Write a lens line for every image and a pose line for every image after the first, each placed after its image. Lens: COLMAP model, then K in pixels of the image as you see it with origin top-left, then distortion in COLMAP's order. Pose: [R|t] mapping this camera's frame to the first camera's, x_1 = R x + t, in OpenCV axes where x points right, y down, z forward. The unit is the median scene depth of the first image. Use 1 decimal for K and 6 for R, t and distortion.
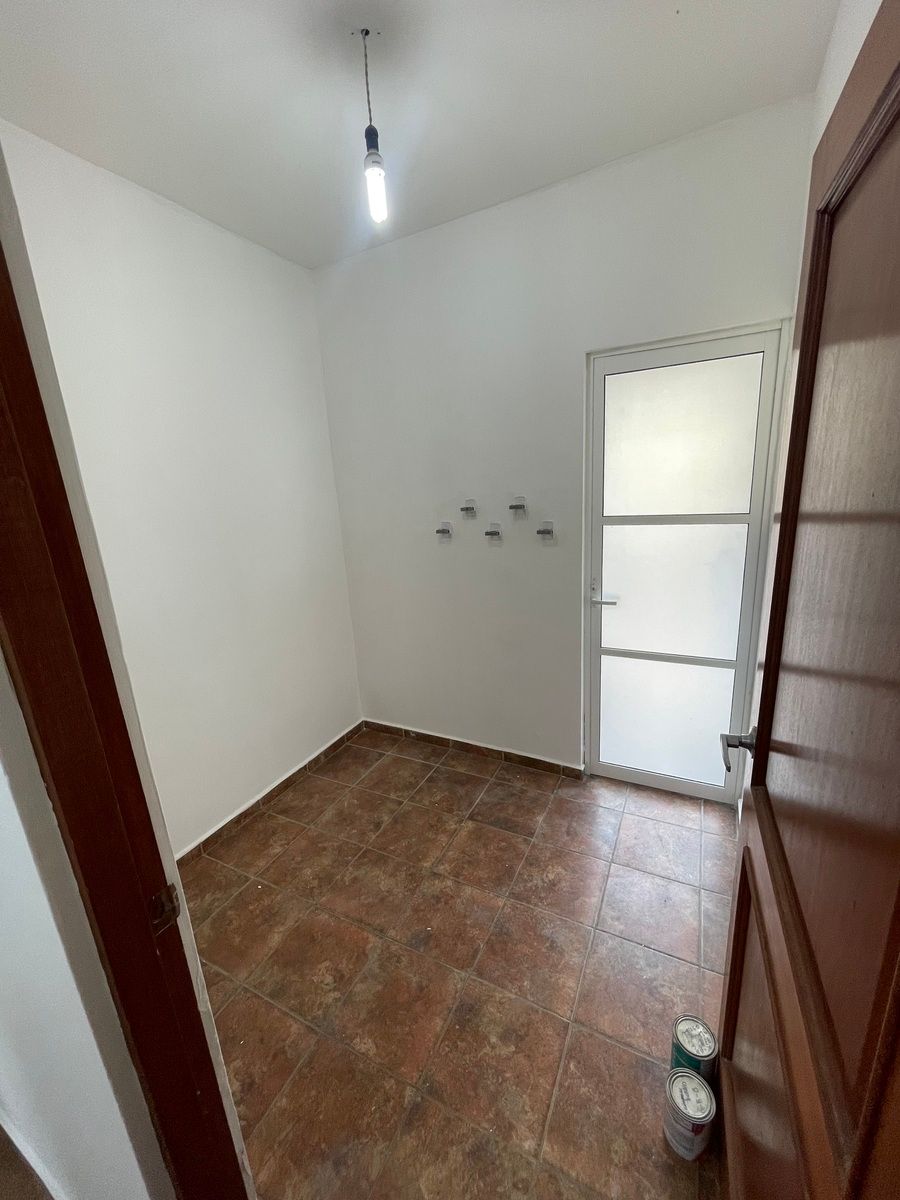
lens RADIAL K [[481.6, 0, 445.3], [0, 481.6, 600.9], [0, 0, 1]] dist [0.000216, 0.000335]
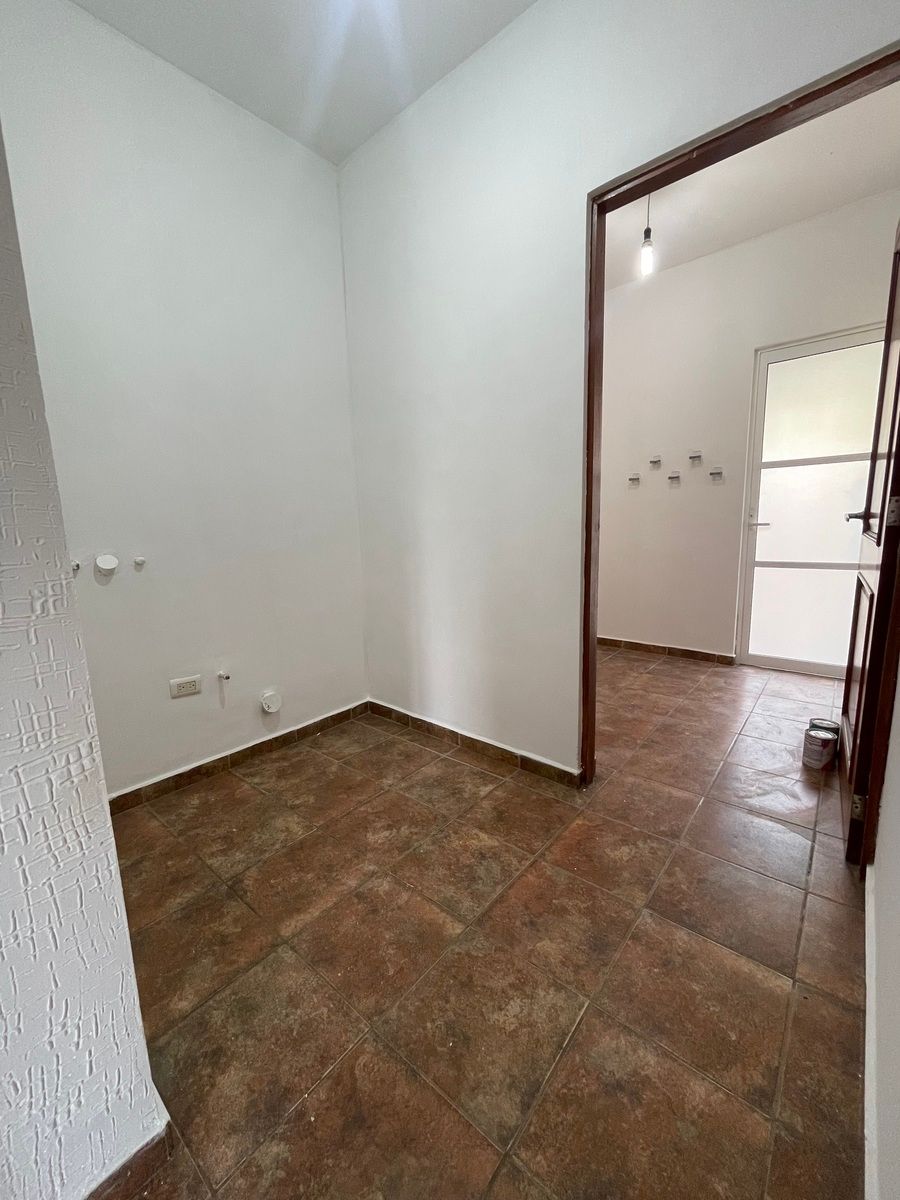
lens RADIAL K [[481.6, 0, 454.8], [0, 481.6, 598.4], [0, 0, 1]] dist [0.000216, 0.000335]
pose [[0.978040, 0.070408, -0.196165, -0.241094], [-0.087318, 0.993049, -0.078923, 0.400107], [0.189245, 0.094319, 0.977390, -0.502939]]
